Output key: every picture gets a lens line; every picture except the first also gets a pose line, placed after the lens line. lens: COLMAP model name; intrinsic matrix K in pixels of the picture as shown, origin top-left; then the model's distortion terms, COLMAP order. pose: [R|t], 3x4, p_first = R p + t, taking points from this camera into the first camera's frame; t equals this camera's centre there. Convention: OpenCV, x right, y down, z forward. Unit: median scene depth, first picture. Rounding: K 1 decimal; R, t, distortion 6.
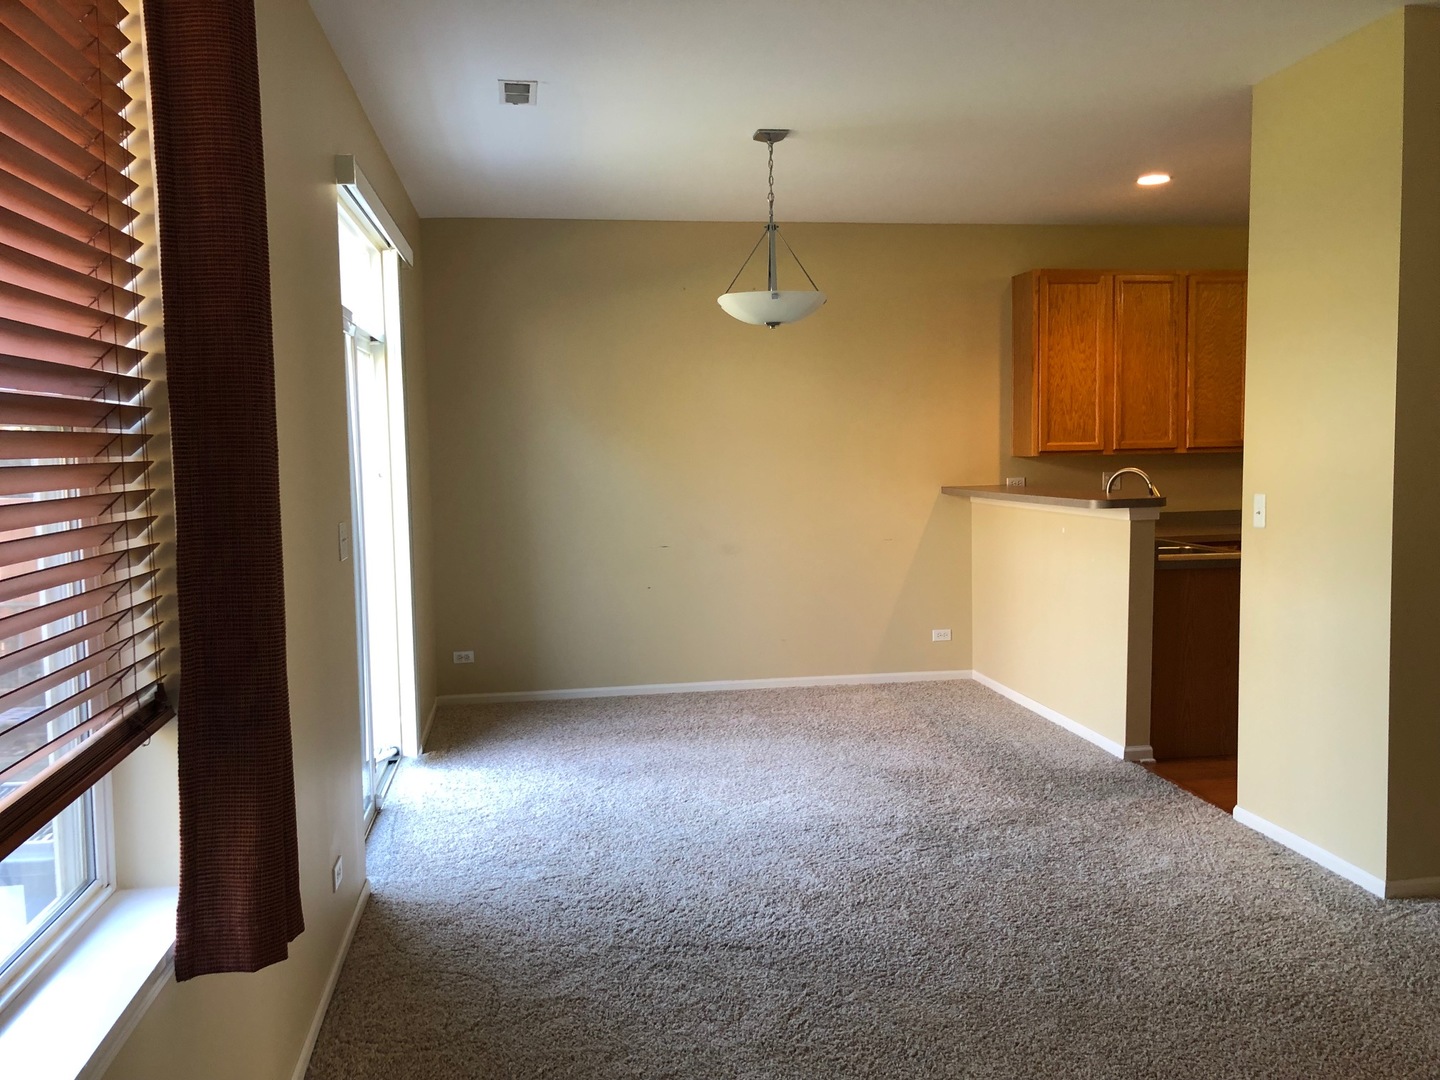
lens RADIAL K [[1168.7, 0, 721.7], [0, 1168.7, 540.8], [0, 0, 1]] dist [0.017270, -0.007296]
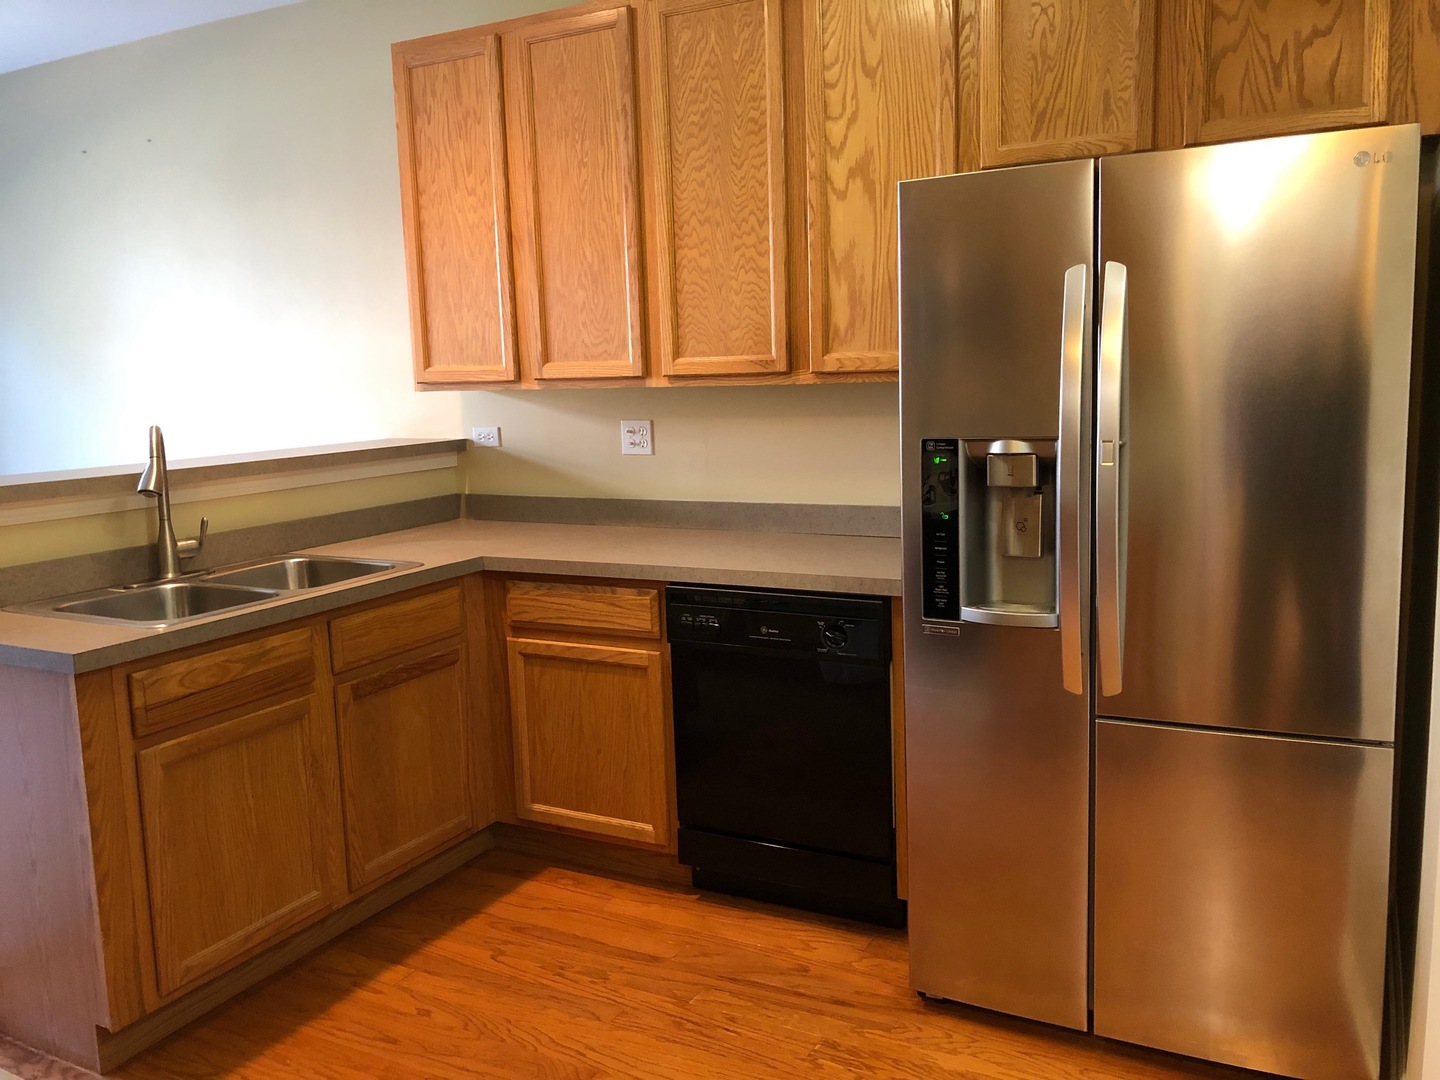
lens RADIAL K [[1168.7, 0, 722.3], [0, 1168.7, 535.3], [0, 0, 1]] dist [0.017270, -0.007296]
pose [[0.779528, 0.087700, -0.620197, 0.727926], [-0.032365, 0.994466, 0.099944, -0.063655], [0.625531, -0.057837, 0.778053, 0.645241]]
